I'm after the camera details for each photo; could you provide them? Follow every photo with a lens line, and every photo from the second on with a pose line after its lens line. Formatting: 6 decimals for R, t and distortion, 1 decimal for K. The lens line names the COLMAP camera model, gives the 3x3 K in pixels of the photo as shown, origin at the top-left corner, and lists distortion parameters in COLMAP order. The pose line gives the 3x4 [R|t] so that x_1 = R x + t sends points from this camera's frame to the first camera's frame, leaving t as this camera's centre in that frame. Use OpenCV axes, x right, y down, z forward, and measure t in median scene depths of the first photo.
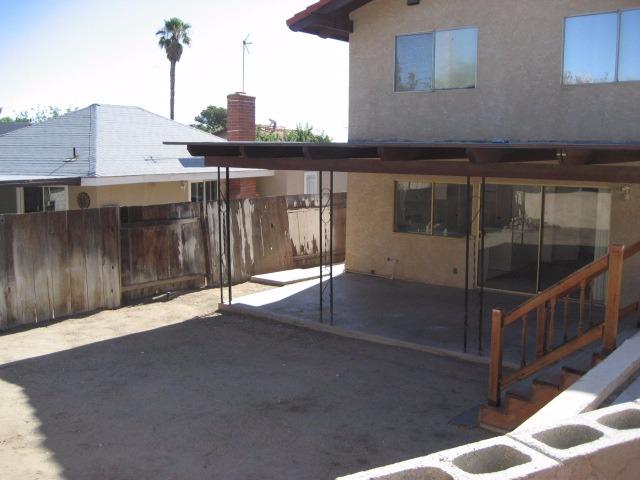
lens RADIAL K [[681.3, 0, 322.8], [0, 681.3, 238.4], [0, 0, 1]] dist [-0.119083, 0.165774]
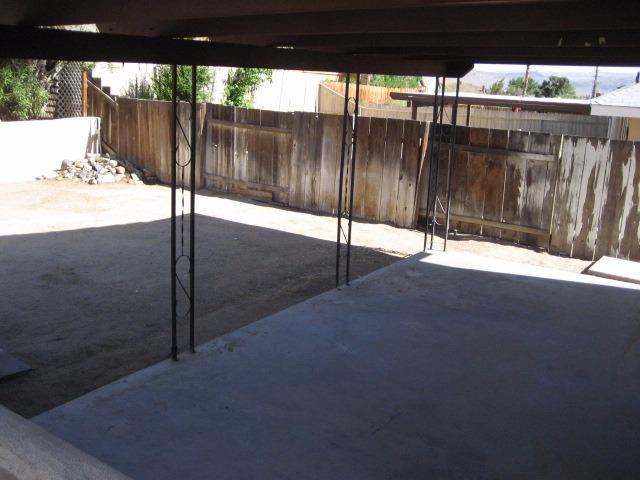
lens RADIAL K [[681.3, 0, 322.8], [0, 681.3, 238.4], [0, 0, 1]] dist [-0.119083, 0.165774]
pose [[0.069994, 0.231471, -0.970321, 0.620575], [-0.164485, 0.962070, 0.217637, -0.071940], [0.983893, 0.144370, 0.105412, 0.788132]]
